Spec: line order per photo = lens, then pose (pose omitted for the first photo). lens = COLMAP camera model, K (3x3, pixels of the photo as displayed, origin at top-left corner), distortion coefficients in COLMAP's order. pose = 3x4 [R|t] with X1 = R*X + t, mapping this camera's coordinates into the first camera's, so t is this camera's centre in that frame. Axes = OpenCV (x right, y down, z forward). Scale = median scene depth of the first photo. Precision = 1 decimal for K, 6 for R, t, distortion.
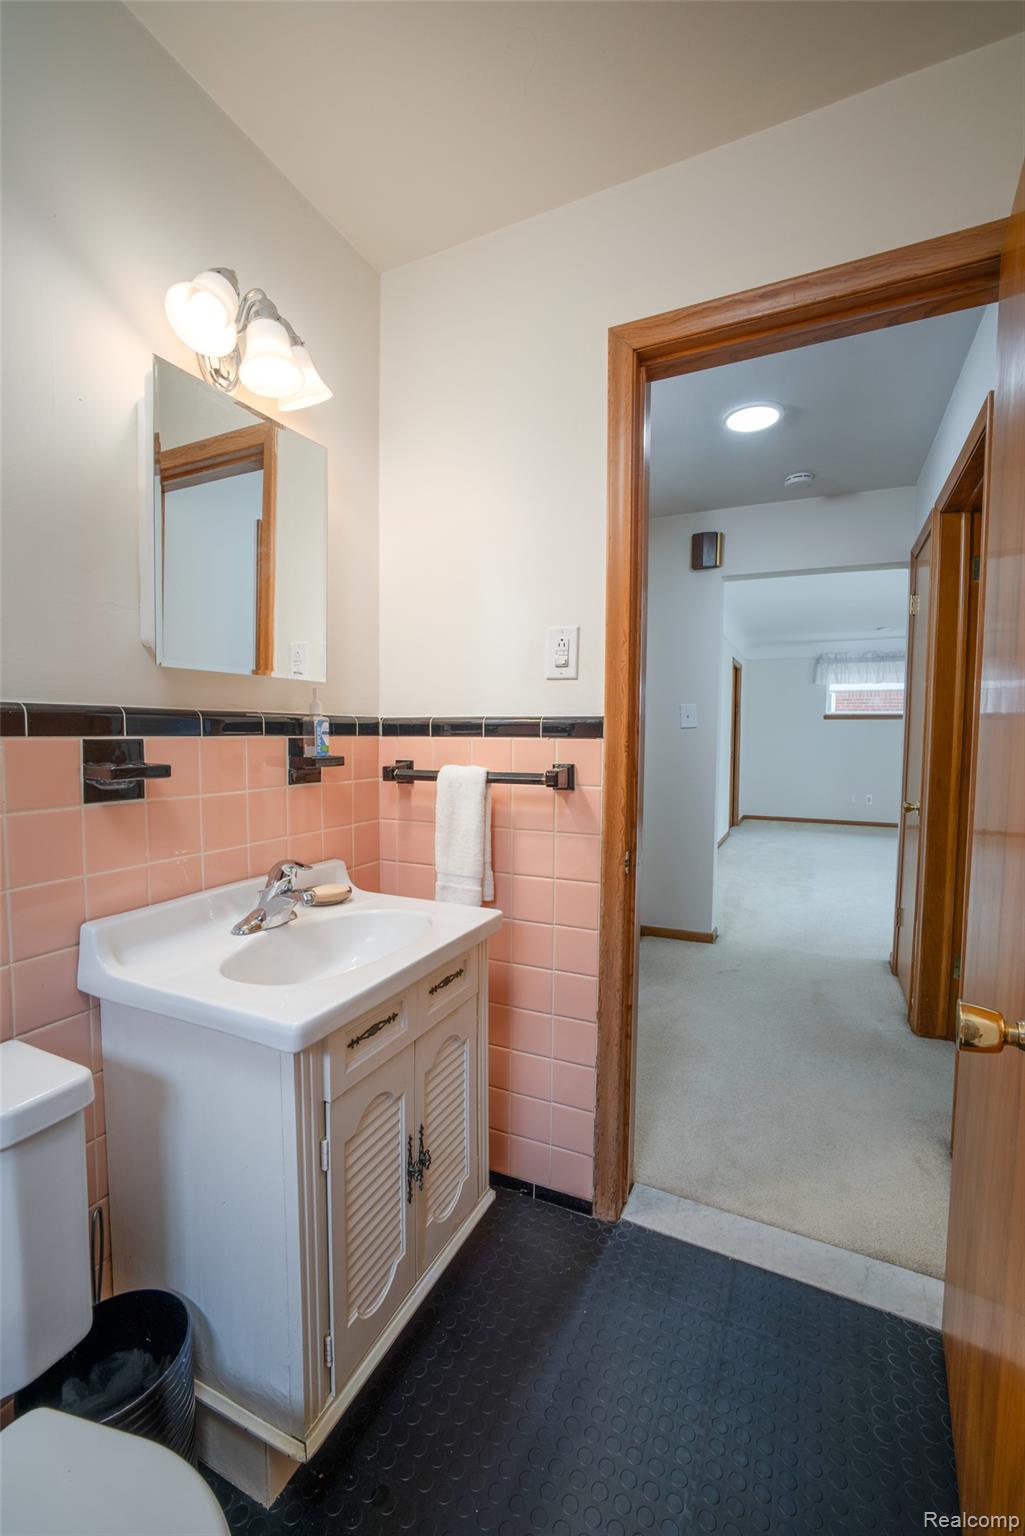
lens RADIAL K [[646.7, 0, 506.6], [0, 646.7, 773.9], [0, 0, 1]] dist [-0.017565, 0.001534]
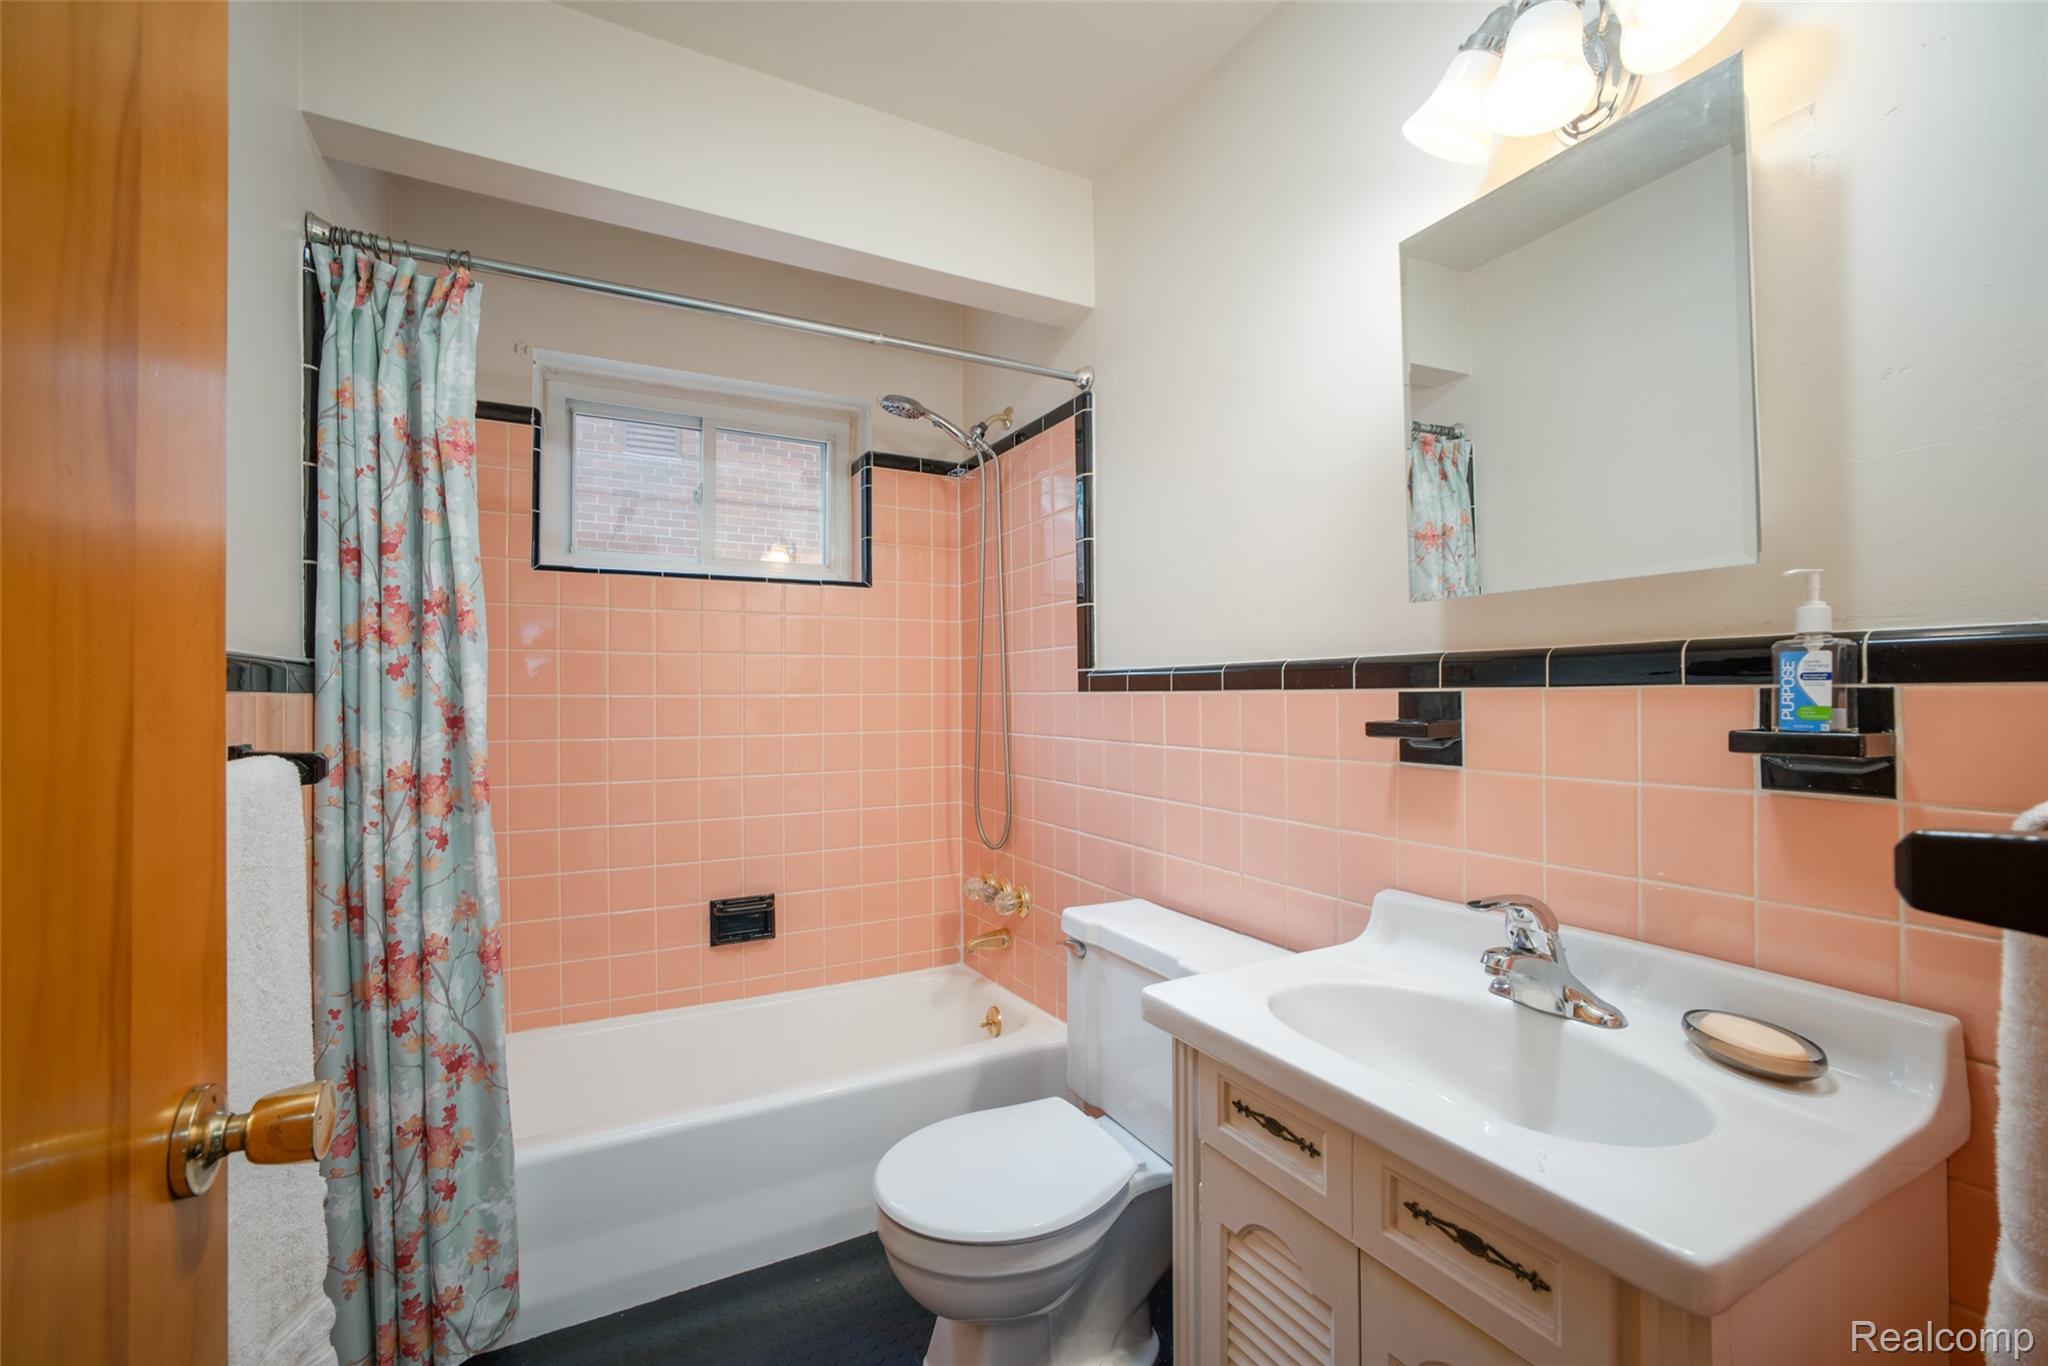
lens RADIAL K [[862.3, 0, 1022.3], [0, 862.3, 681.3], [0, 0, 1]] dist [-0.017565, 0.001534]
pose [[-0.584009, -0.003483, -0.811740, 0.630004], [-0.036211, 0.999107, 0.021765, -0.071594], [0.810939, 0.042104, -0.583613, 1.206718]]
